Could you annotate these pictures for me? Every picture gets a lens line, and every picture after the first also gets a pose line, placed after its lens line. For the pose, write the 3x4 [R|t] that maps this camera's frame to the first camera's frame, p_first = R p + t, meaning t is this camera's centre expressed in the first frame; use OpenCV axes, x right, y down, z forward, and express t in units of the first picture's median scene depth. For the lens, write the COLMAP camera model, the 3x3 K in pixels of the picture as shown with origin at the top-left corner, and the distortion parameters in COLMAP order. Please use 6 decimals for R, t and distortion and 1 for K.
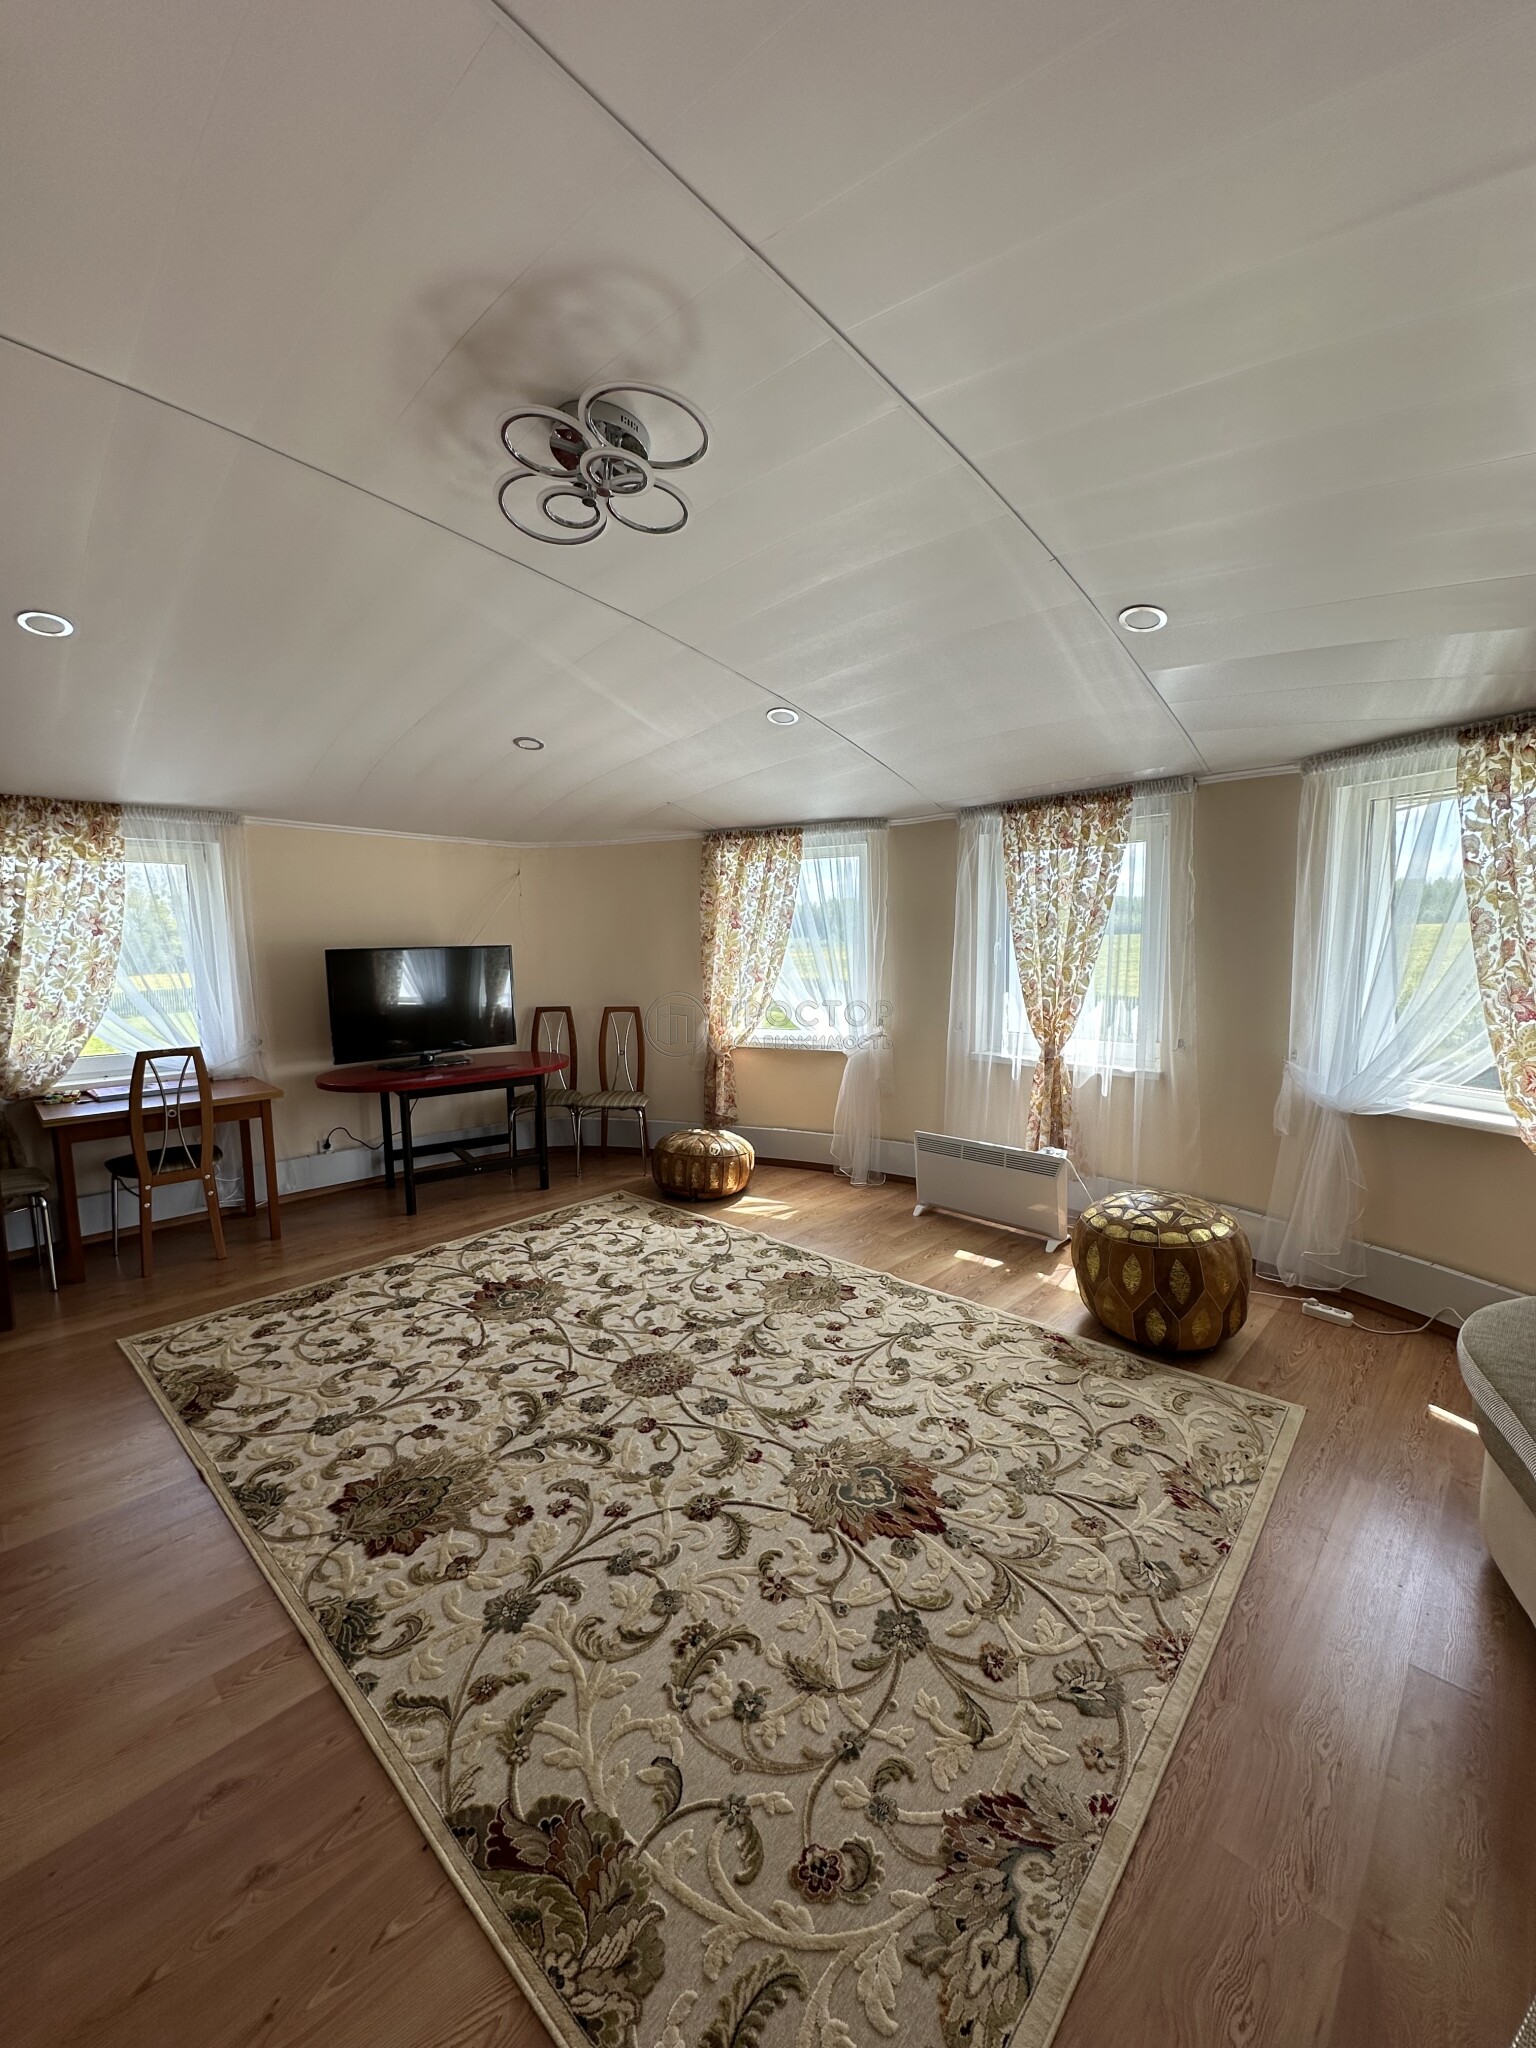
lens RADIAL K [[818.6, 0, 768.0], [0, 818.6, 1024.0], [0, 0, 1]] dist [-0.006006, 0.001265]
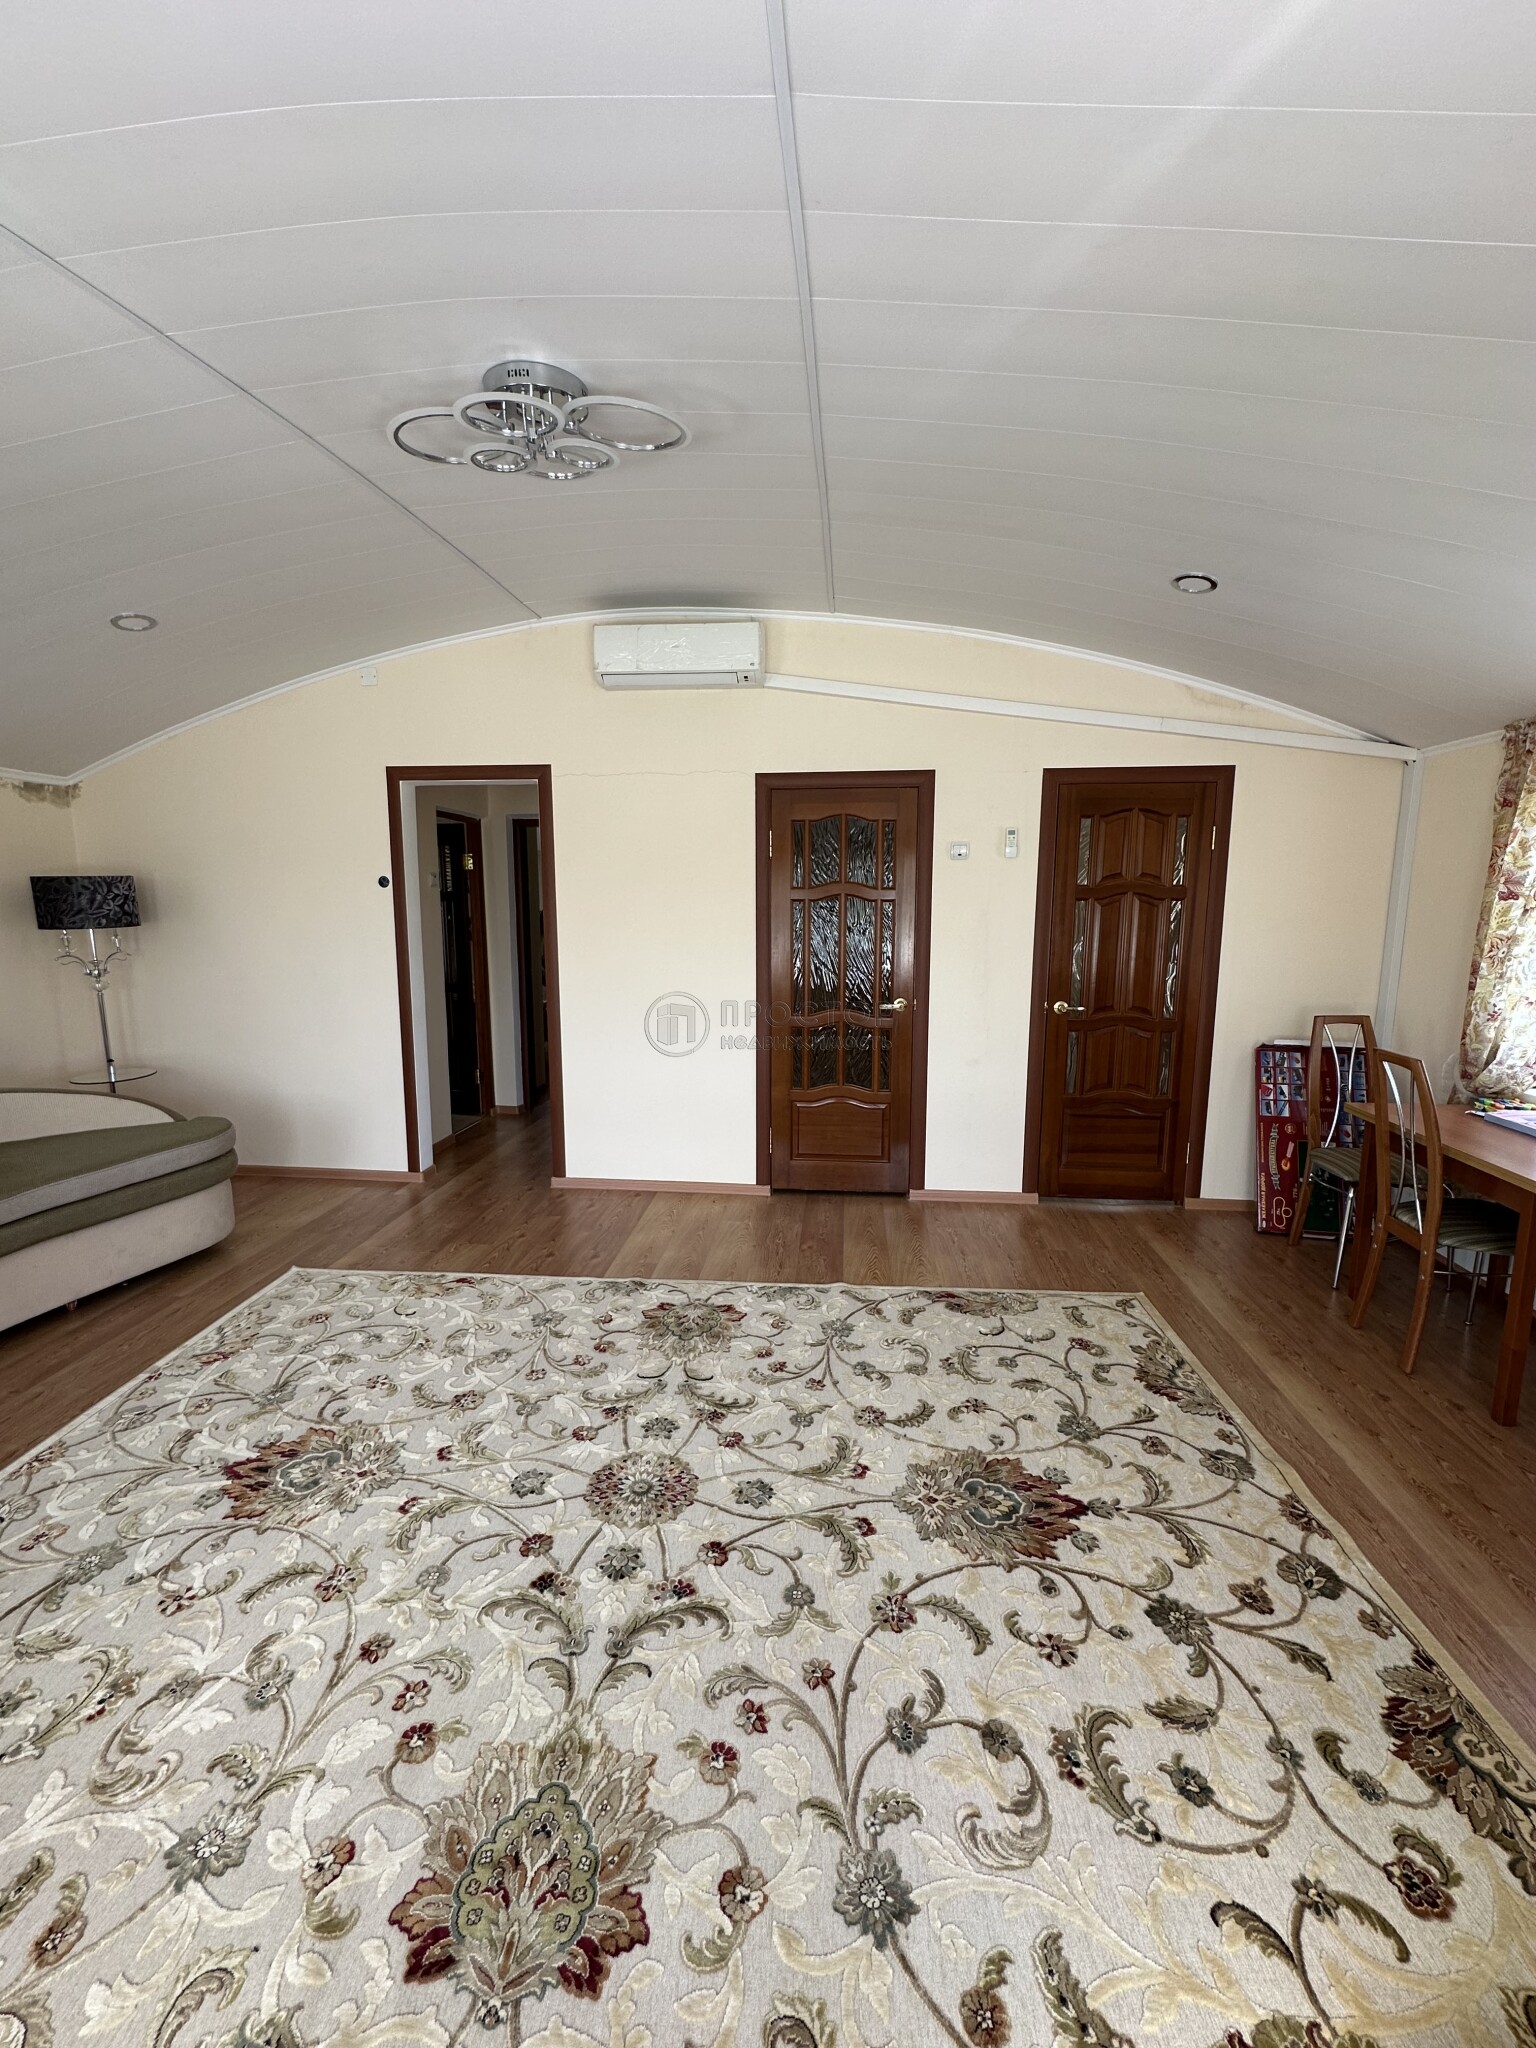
lens RADIAL K [[817.6, 0, 765.0], [0, 817.6, 1022.4], [0, 0, 1]] dist [-0.001599, 0.000507]
pose [[-0.779013, 0.100677, -0.618872, 0.186736], [-0.056775, 0.971644, 0.229531, -0.162729], [0.624432, 0.213944, -0.751207, 1.473621]]
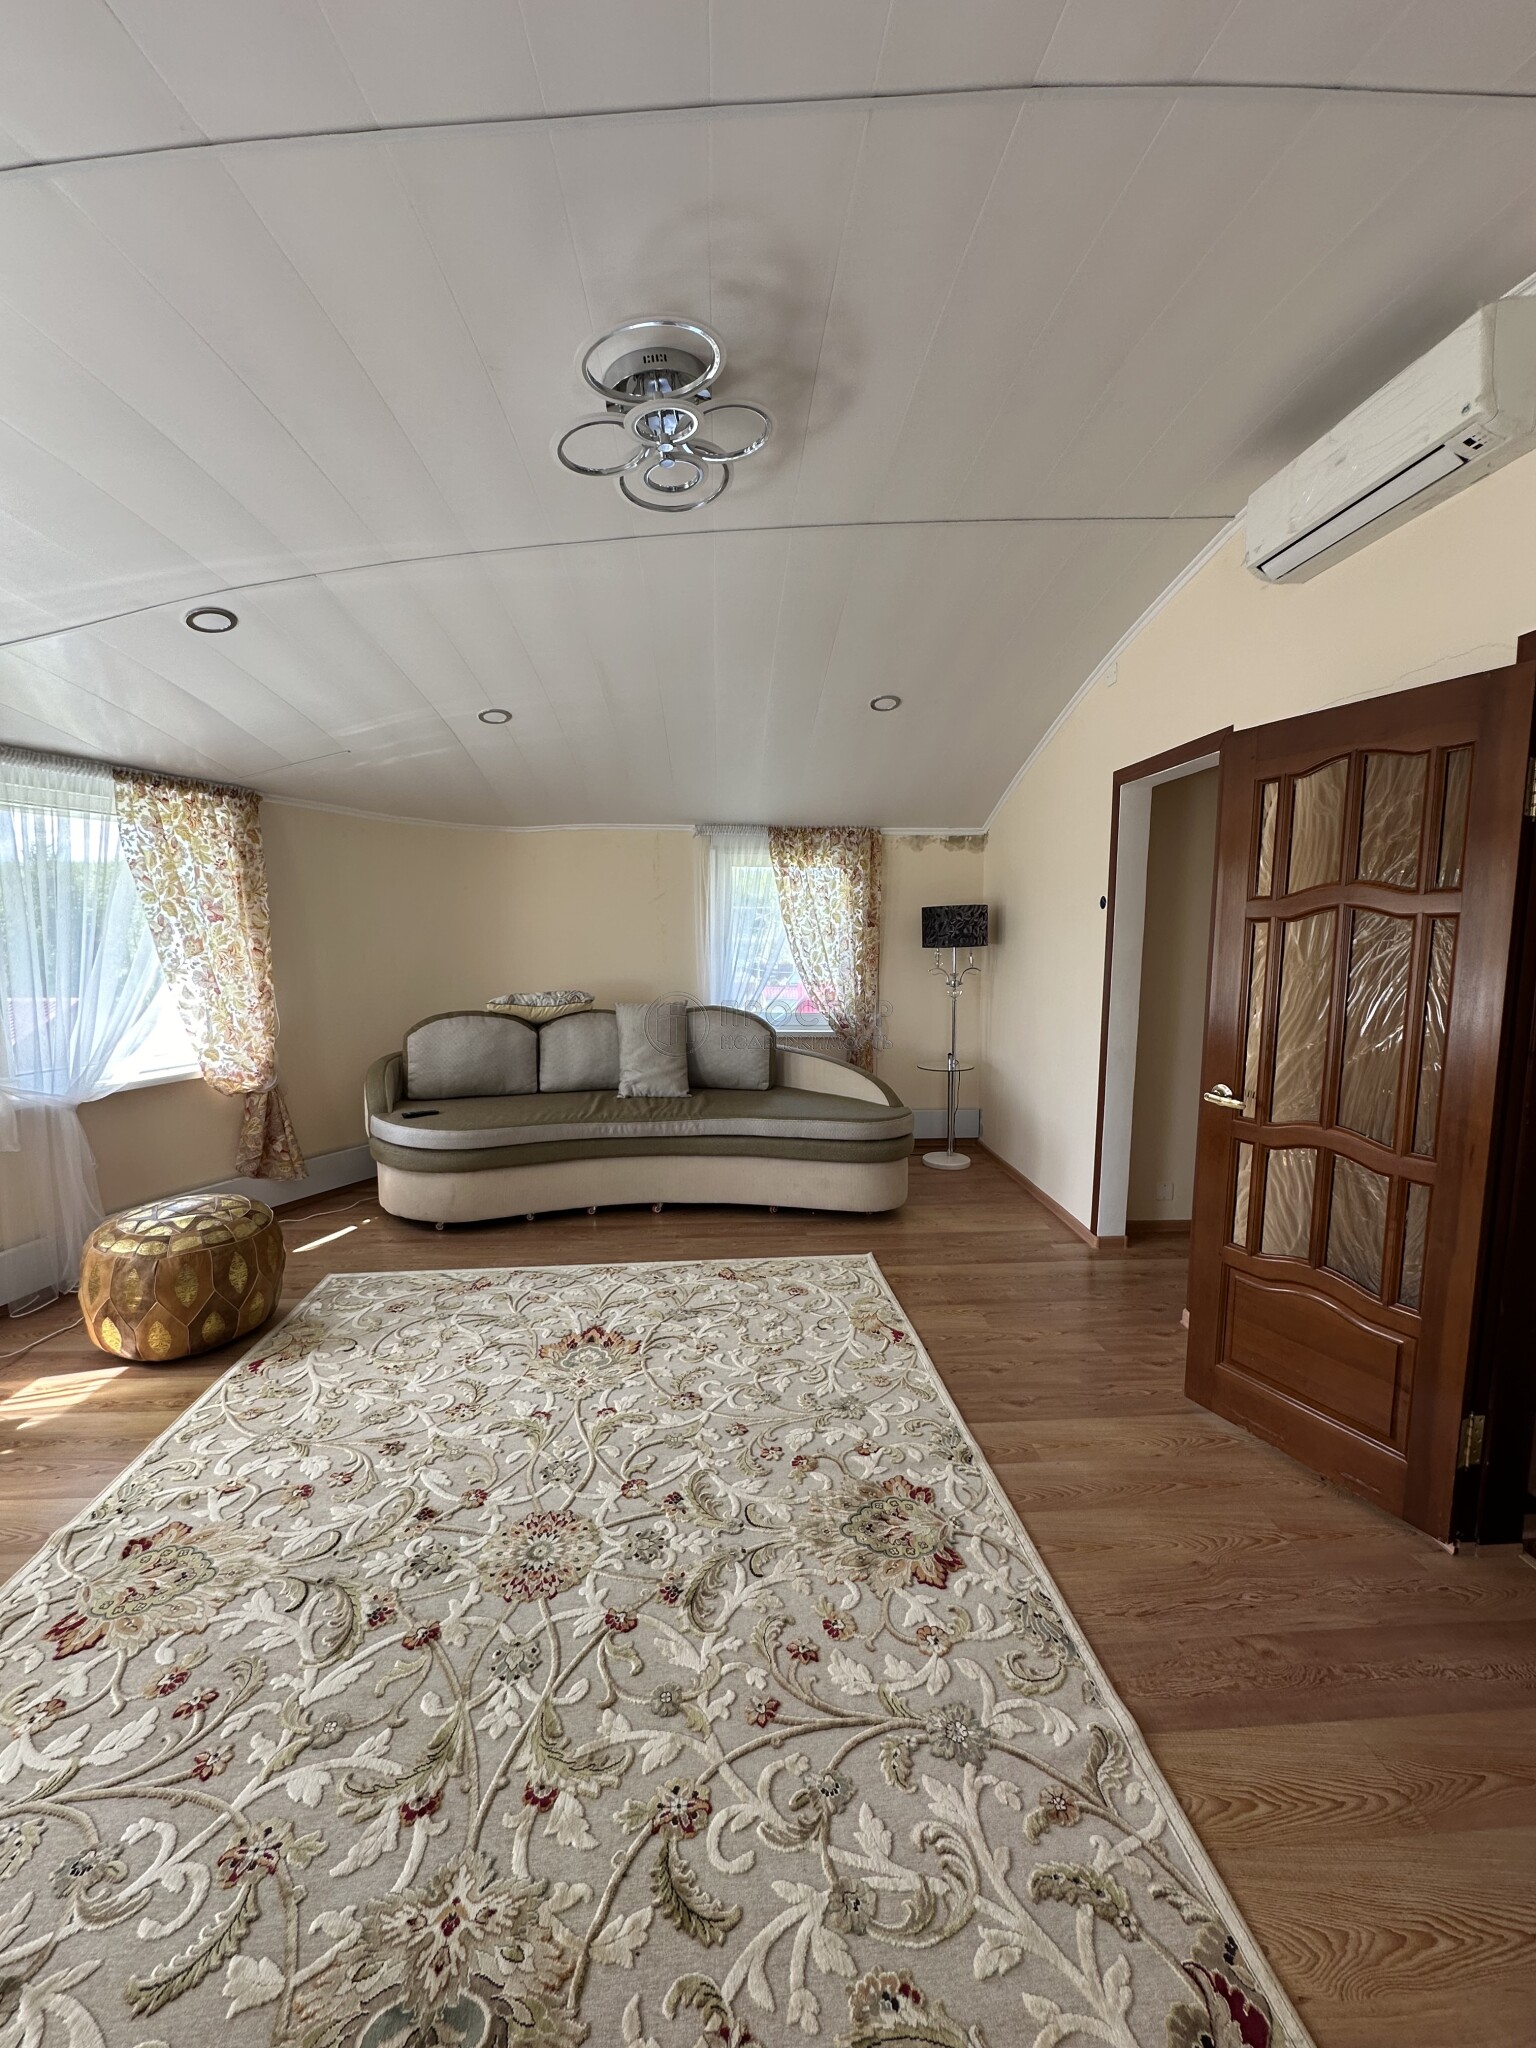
lens RADIAL K [[817.6, 0, 765.0], [0, 817.6, 1022.4], [0, 0, 1]] dist [-0.001599, 0.000507]
pose [[-0.741146, -0.061834, 0.668490, -0.684841], [0.079154, 0.980755, 0.178475, -0.119779], [-0.666661, 0.185190, -0.721989, 1.230818]]
